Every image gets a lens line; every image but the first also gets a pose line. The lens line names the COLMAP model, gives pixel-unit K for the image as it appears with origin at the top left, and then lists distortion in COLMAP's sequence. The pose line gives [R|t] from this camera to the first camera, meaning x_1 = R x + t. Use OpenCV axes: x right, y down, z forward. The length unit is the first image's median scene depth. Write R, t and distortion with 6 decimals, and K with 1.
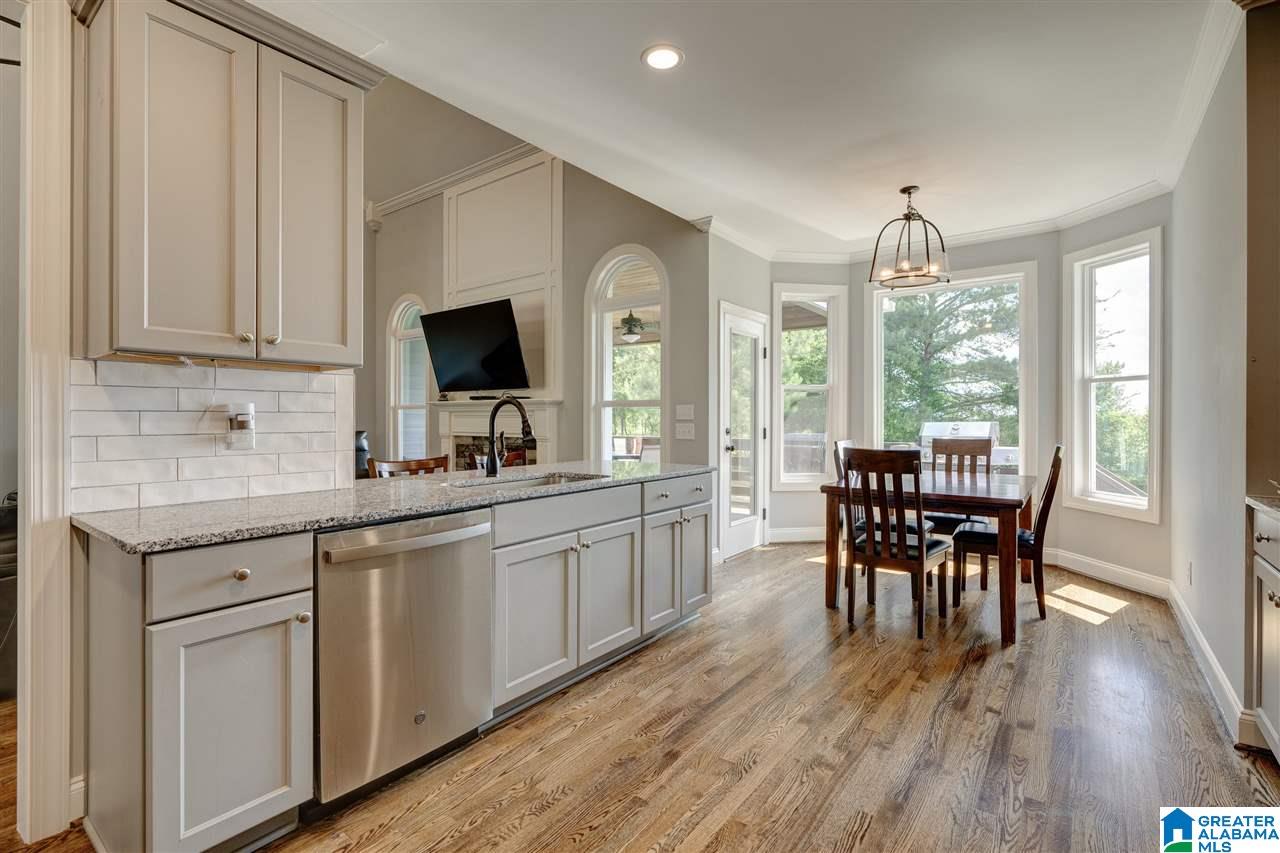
lens RADIAL K [[586.2, 0, 637.8], [0, 586.2, 416.9], [0, 0, 1]] dist [-0.003192, 0.000440]
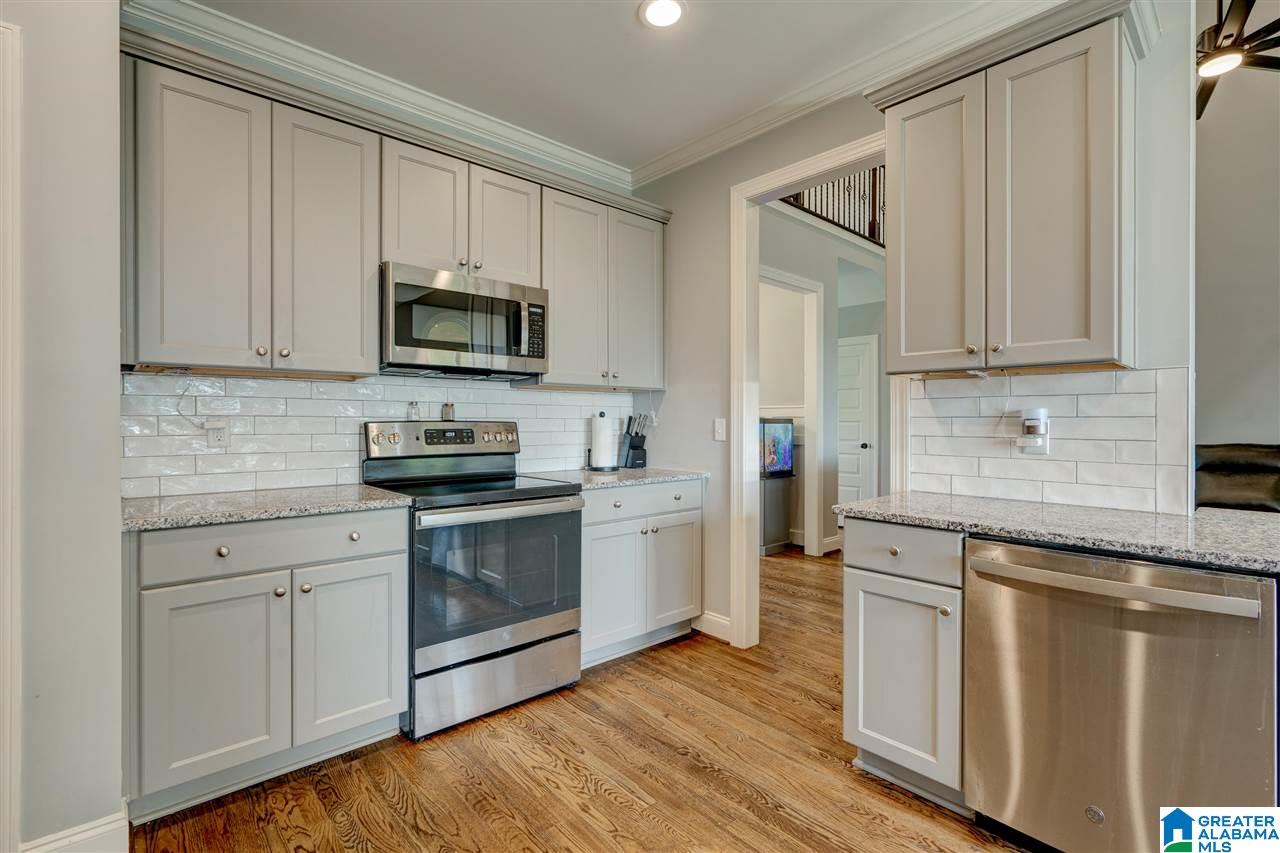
lens RADIAL K [[584.9, 0, 640.0], [0, 584.9, 426.5], [0, 0, 1]] dist [-0.001875, 0.000194]
pose [[-0.180545, 0.007608, -0.983537, 0.328524], [-0.001083, 0.999968, 0.007933, 0.000356], [0.983566, 0.002497, -0.180531, 0.373535]]
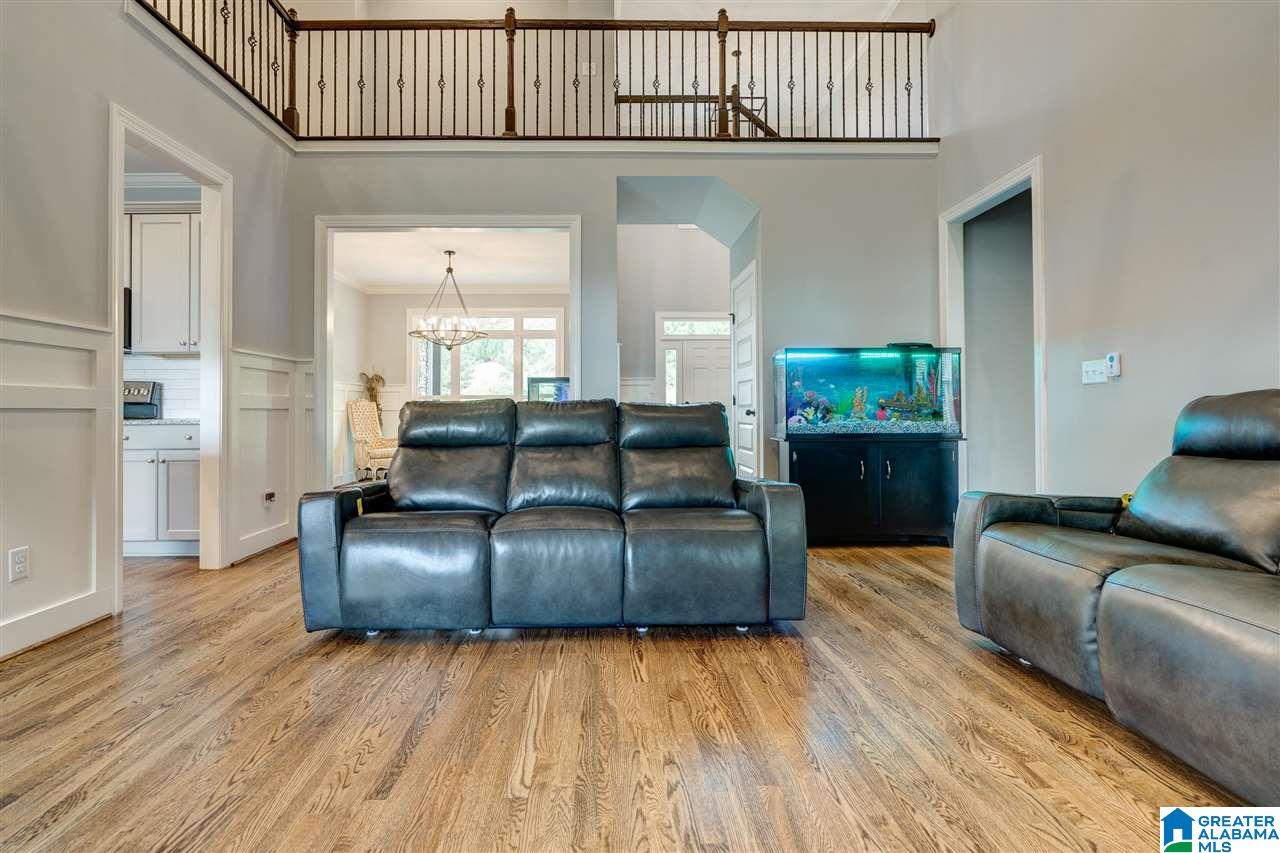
lens RADIAL K [[621.2, 0, 607.6], [0, 621.2, 405.9], [0, 0, 1]] dist [-0.002659, 0.000079]
pose [[-0.792493, -0.002434, -0.609876, -0.655301], [0.005372, 0.999925, -0.010971, 0.089857], [0.609857, -0.011971, -0.792421, 1.963930]]
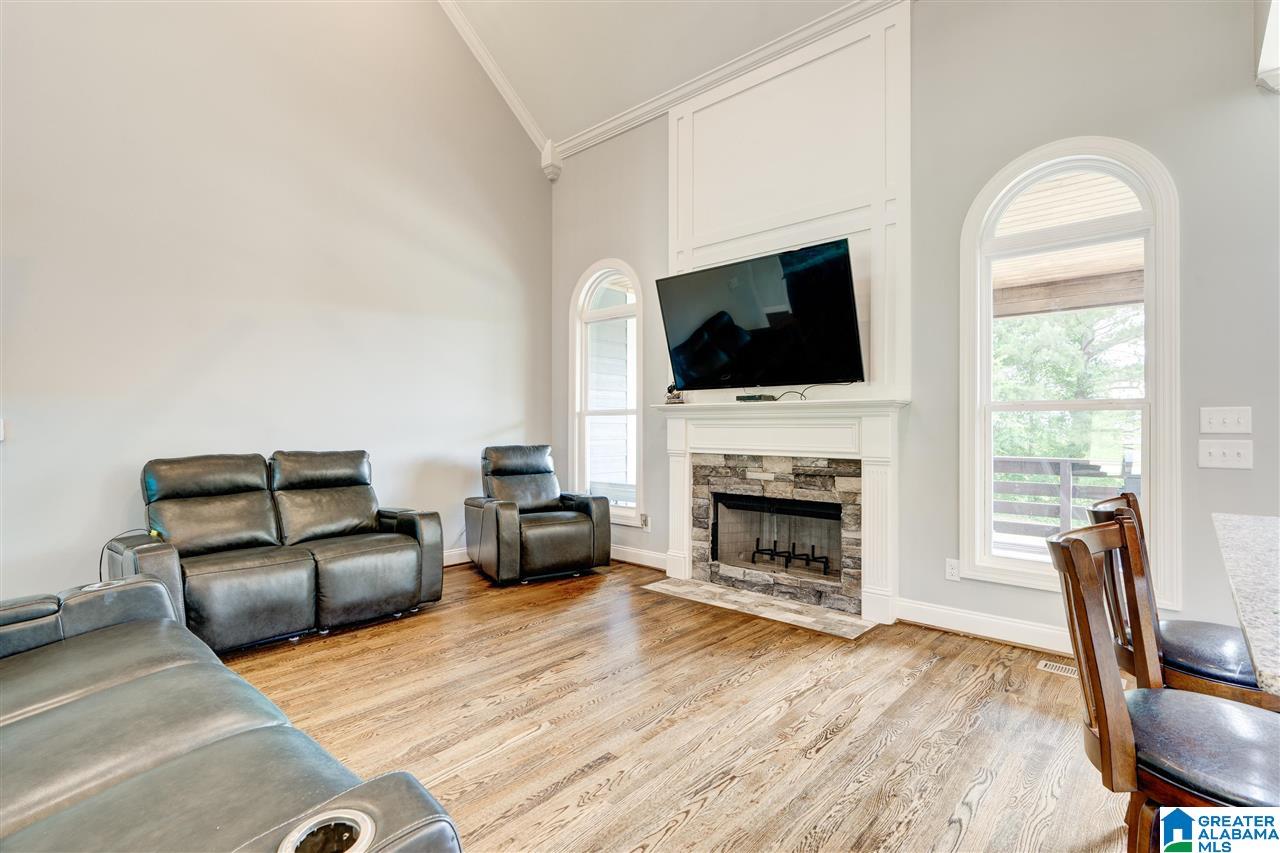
lens RADIAL K [[604.2, 0, 636.0], [0, 604.2, 424.7], [0, 0, 1]] dist [-0.002061, -0.000295]
pose [[0.995998, 0.001954, -0.089359, -0.726991], [-0.002144, 0.999996, -0.002032, -0.000776], [0.089355, 0.002216, 0.995997, 0.629351]]
